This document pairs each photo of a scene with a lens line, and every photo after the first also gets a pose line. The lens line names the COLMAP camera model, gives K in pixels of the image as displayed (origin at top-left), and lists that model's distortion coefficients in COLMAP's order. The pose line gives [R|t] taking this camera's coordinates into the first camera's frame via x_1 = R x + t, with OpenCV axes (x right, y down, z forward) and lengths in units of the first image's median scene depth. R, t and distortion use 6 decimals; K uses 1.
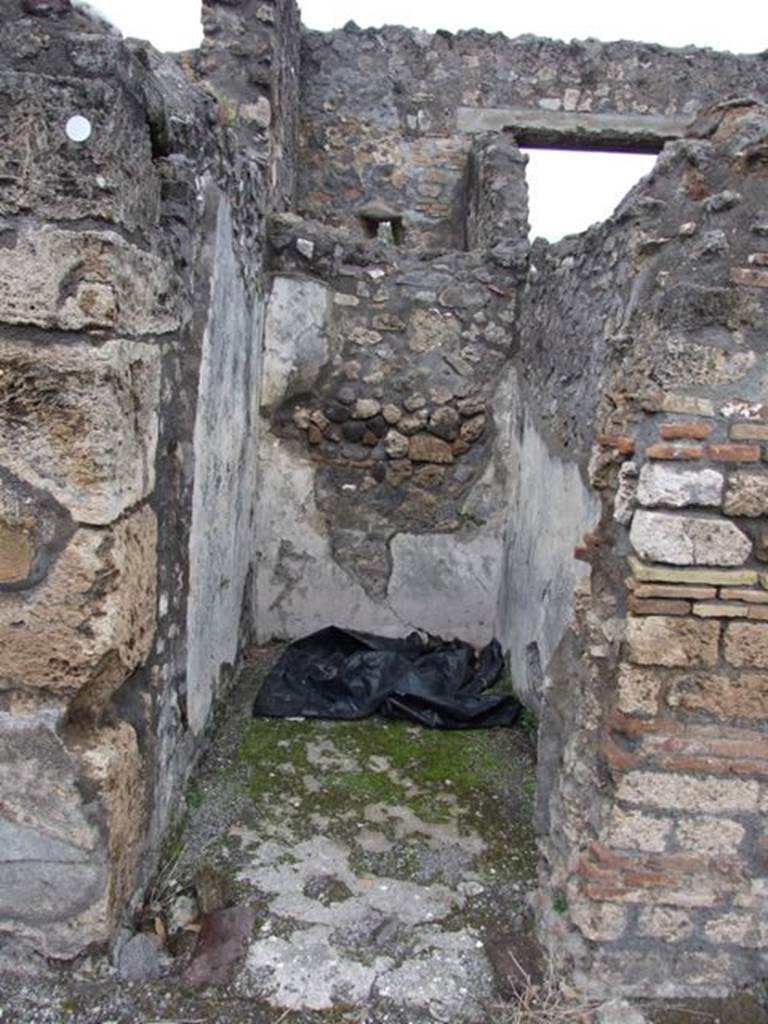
lens RADIAL K [[792.3, 0, 357.9], [0, 792.3, 512.8], [0, 0, 1]] dist [-0.063793, 0.055064]
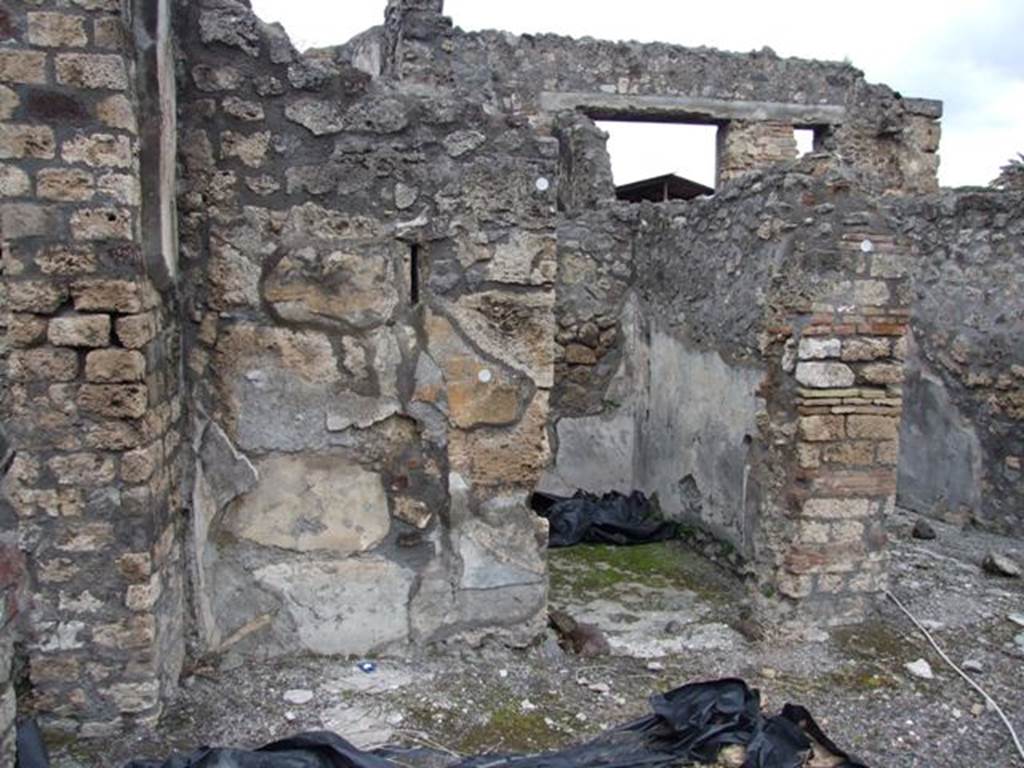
lens RADIAL K [[814.7, 0, 513.2], [0, 814.7, 388.6], [0, 0, 1]] dist [-0.061561, 0.057969]
pose [[0.974280, -0.072335, 0.213417, -0.726012], [0.085982, 0.994758, -0.055359, 0.103875], [-0.208293, 0.072285, 0.975392, -0.762538]]
